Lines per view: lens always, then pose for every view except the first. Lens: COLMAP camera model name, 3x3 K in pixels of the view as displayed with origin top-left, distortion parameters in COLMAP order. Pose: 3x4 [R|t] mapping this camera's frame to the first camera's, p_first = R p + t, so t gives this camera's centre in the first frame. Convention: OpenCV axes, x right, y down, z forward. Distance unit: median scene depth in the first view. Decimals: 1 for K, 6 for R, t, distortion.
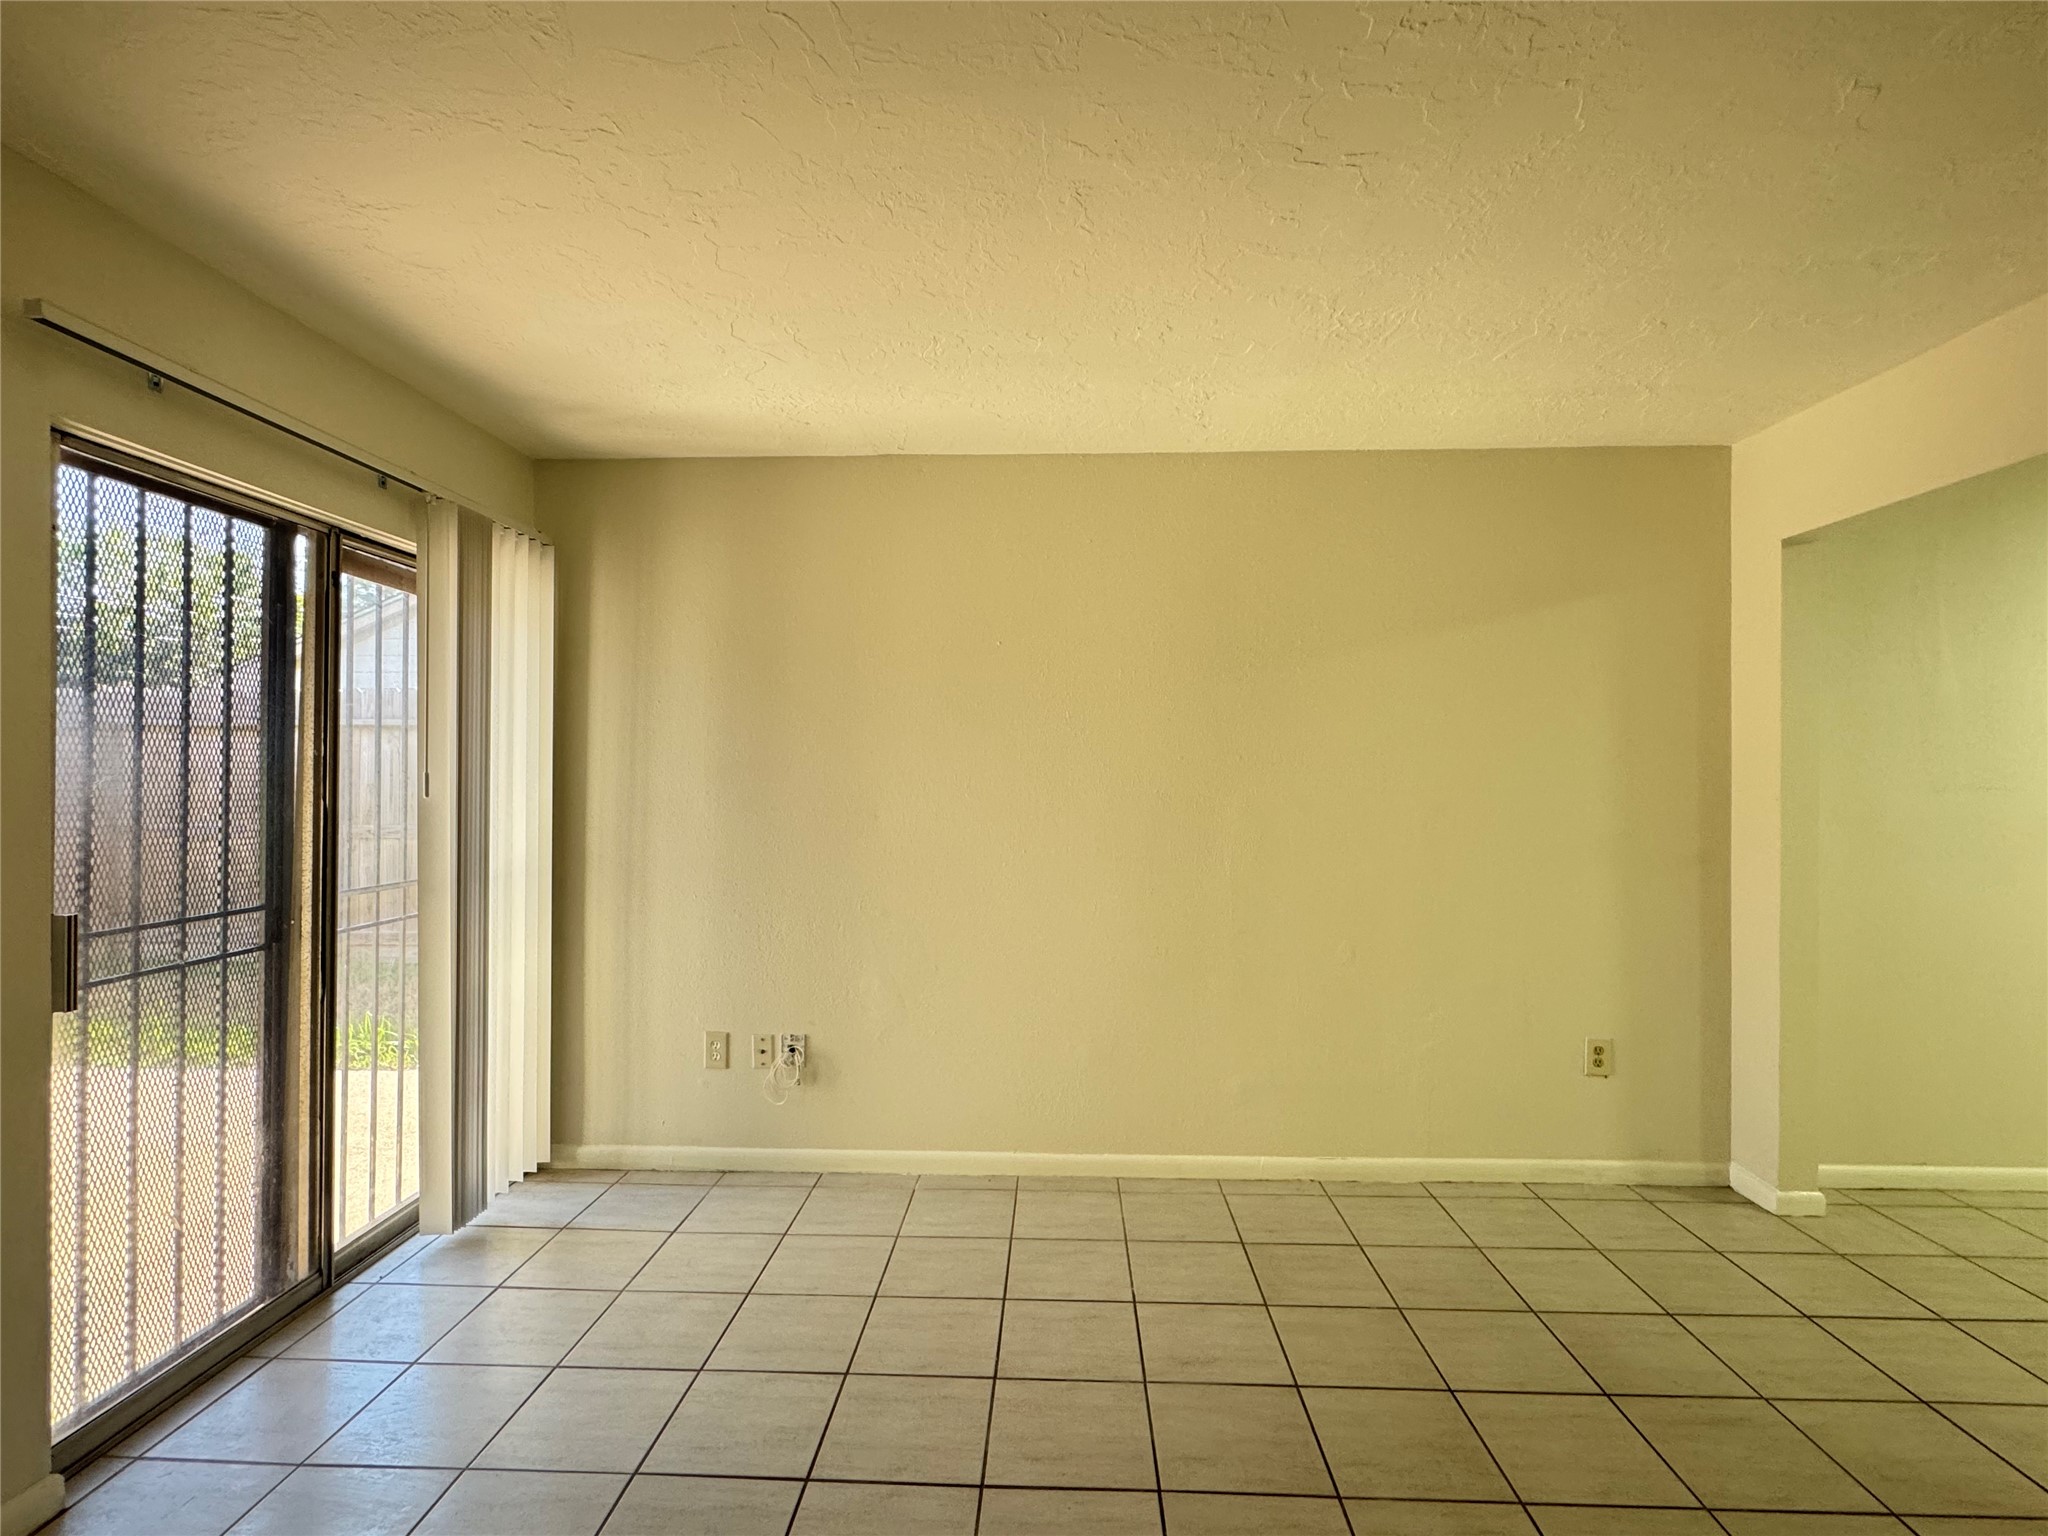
lens RADIAL K [[975.8, 0, 1024.5], [0, 975.8, 772.3], [0, 0, 1]] dist [-0.004964, 0.000456]
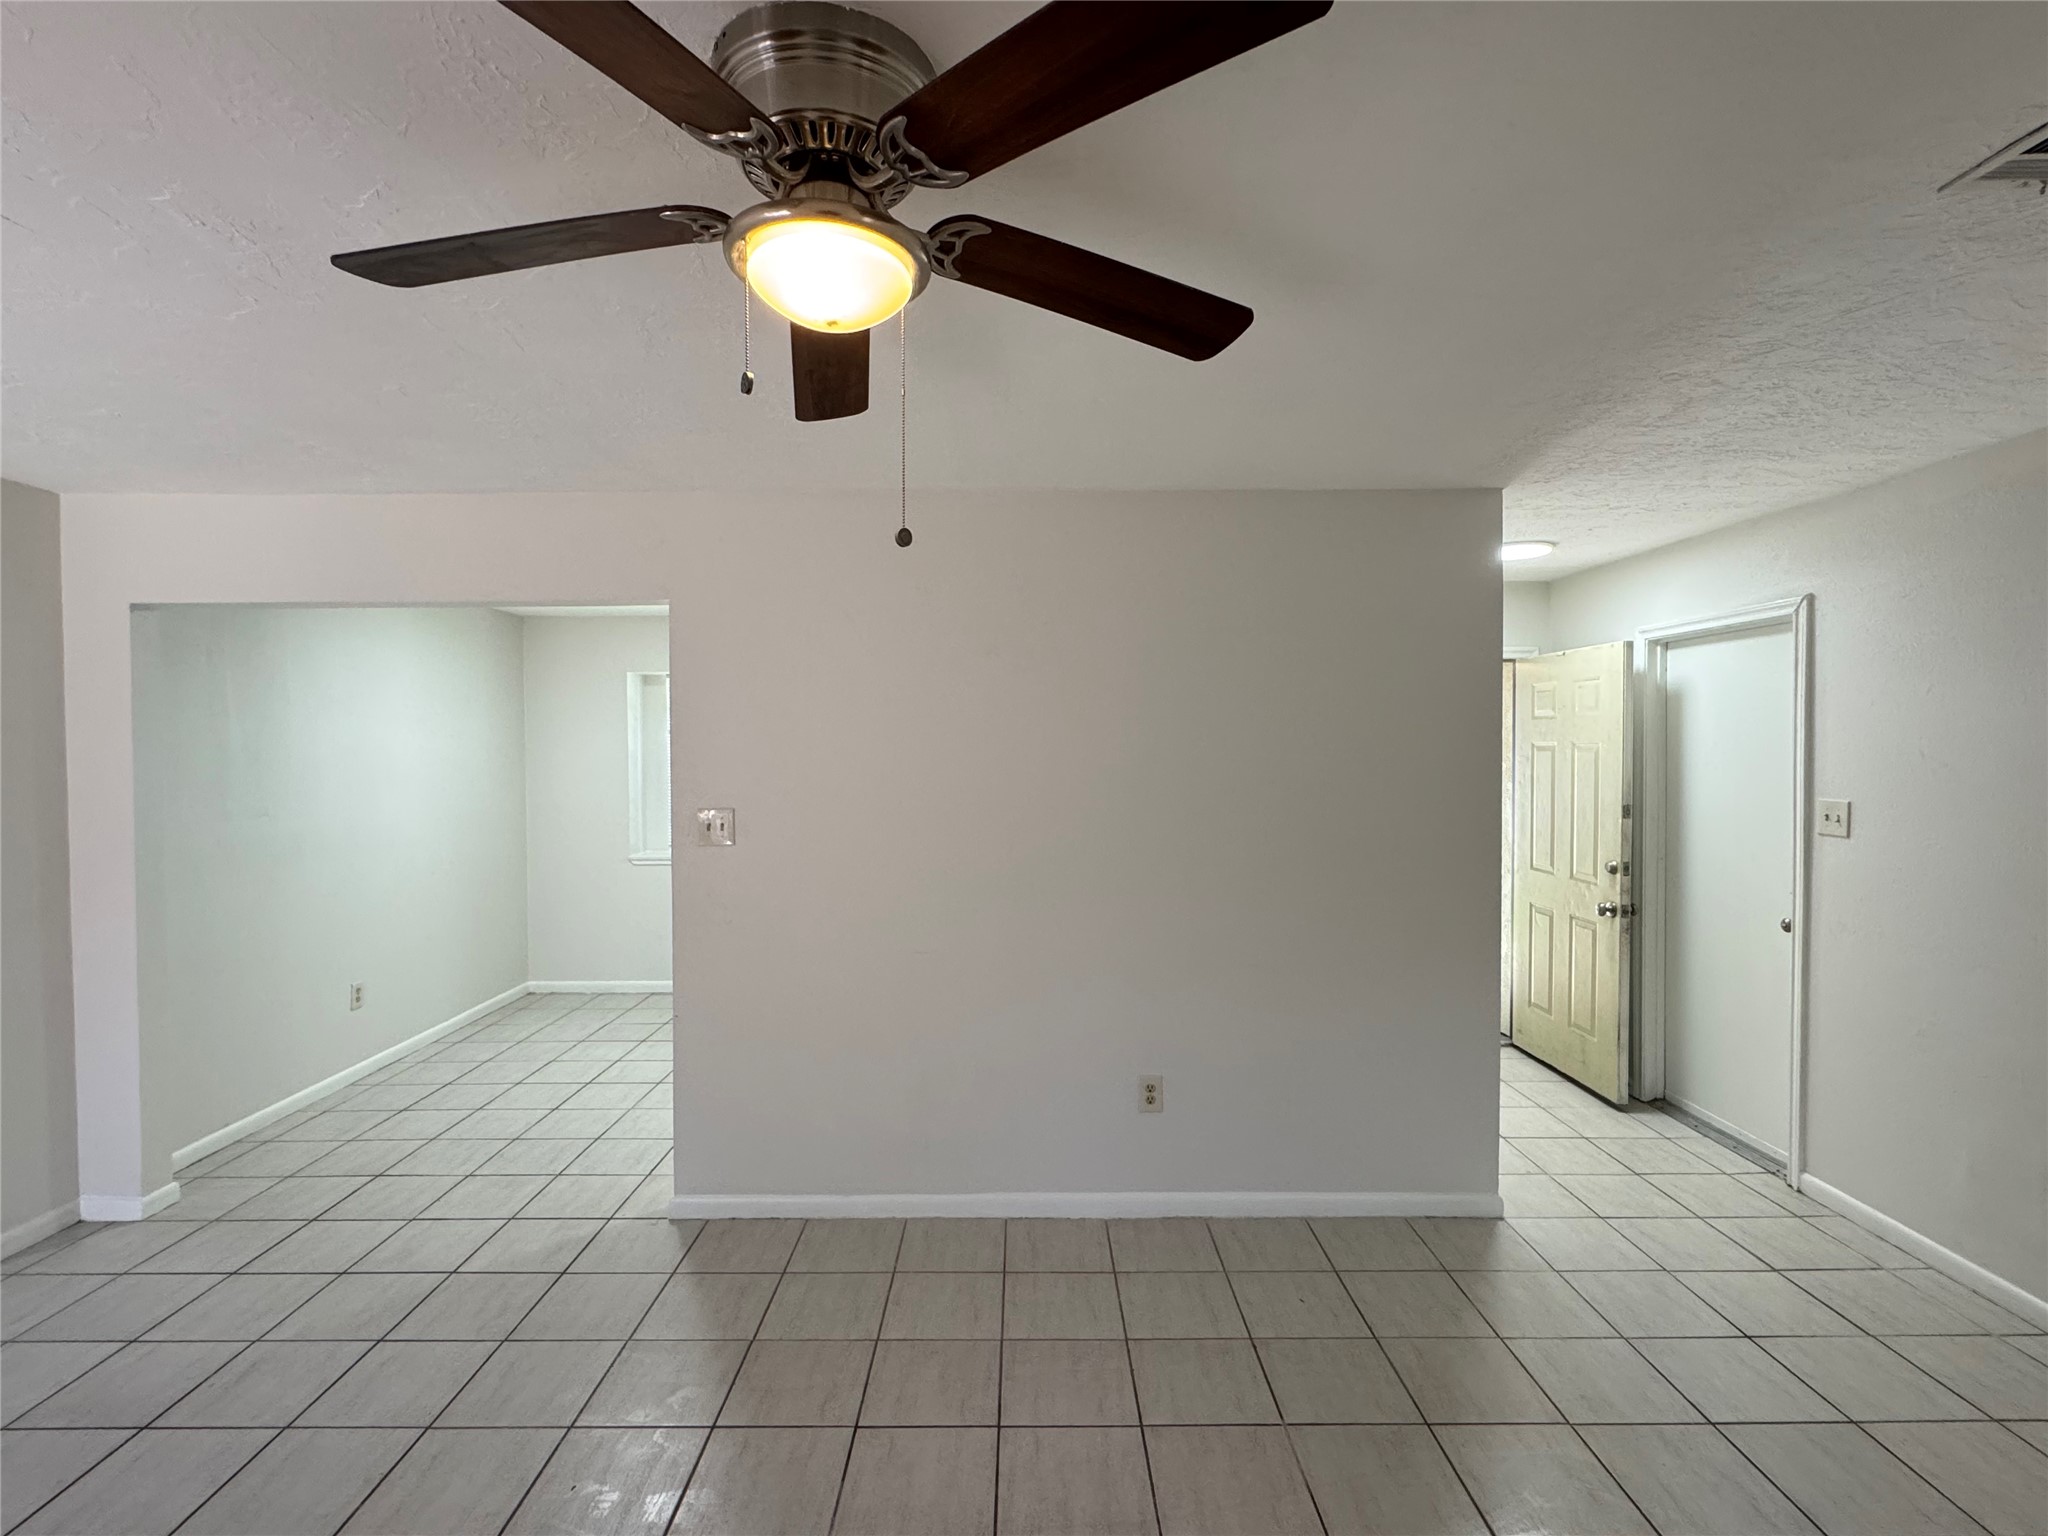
lens RADIAL K [[975.8, 0, 1027.1], [0, 975.8, 768.4], [0, 0, 1]] dist [-0.004964, 0.000456]
pose [[-0.046766, -0.025590, 0.998578, -0.353518], [0.000008, 0.999672, 0.025619, -0.082464], [-0.998906, 0.001206, -0.046750, 0.051503]]
